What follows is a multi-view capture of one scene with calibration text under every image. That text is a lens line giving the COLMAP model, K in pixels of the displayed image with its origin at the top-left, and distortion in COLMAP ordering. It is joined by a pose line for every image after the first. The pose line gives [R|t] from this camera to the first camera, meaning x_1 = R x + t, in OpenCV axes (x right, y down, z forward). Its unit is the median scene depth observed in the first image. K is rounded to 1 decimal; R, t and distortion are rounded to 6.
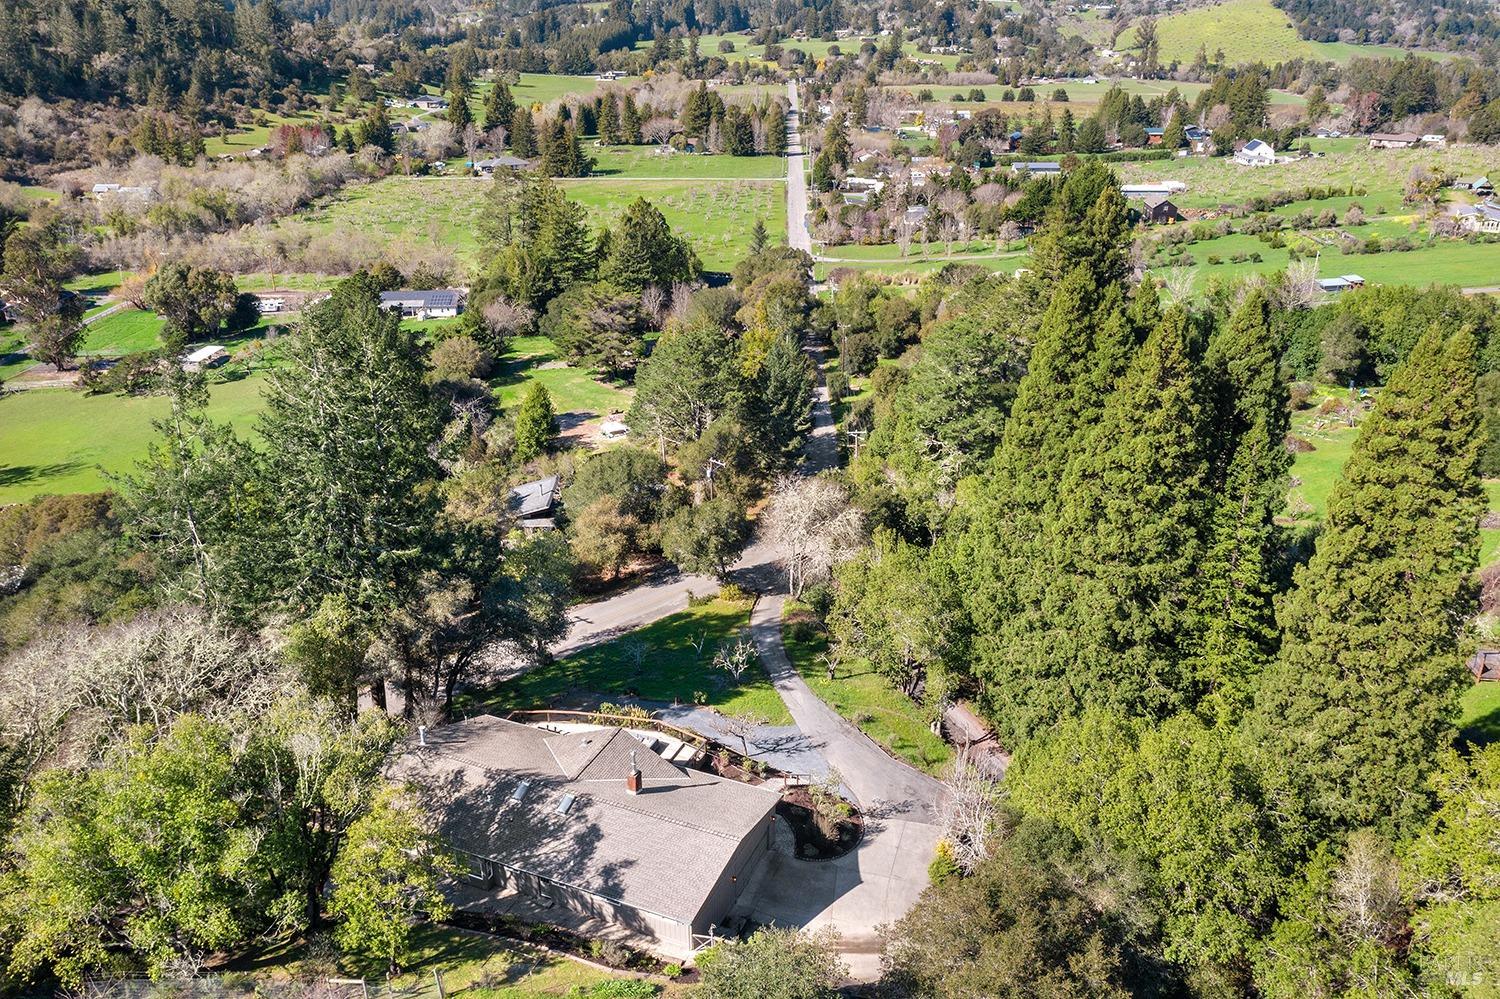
lens RADIAL K [[1200.0, 0, 750.0], [0, 1200.0, 499.5], [0, 0, 1]] dist [-0.092993, -0.000309]
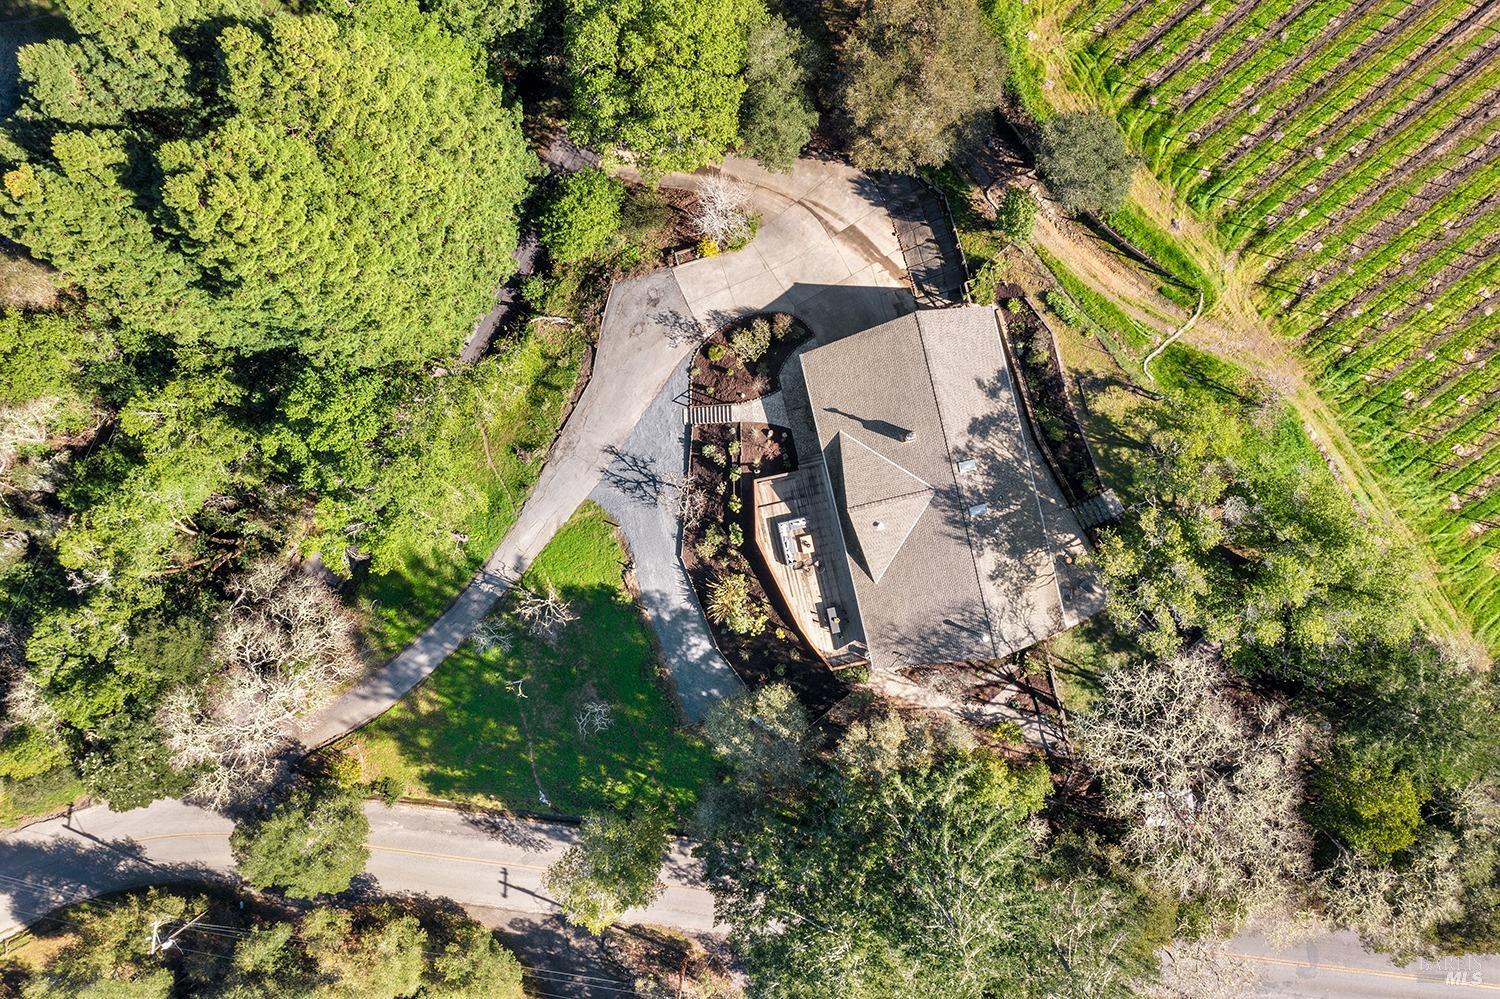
lens RADIAL K [[1200.0, 0, 750.0], [0, 1200.0, 499.5], [0, 0, 1]] dist [-0.092993, -0.000309]
pose [[-0.603080, -0.797584, -0.012440, -0.038042], [0.341678, -0.272383, 0.899480, -0.861090], [-0.720799, 0.538208, 0.436785, 0.661070]]
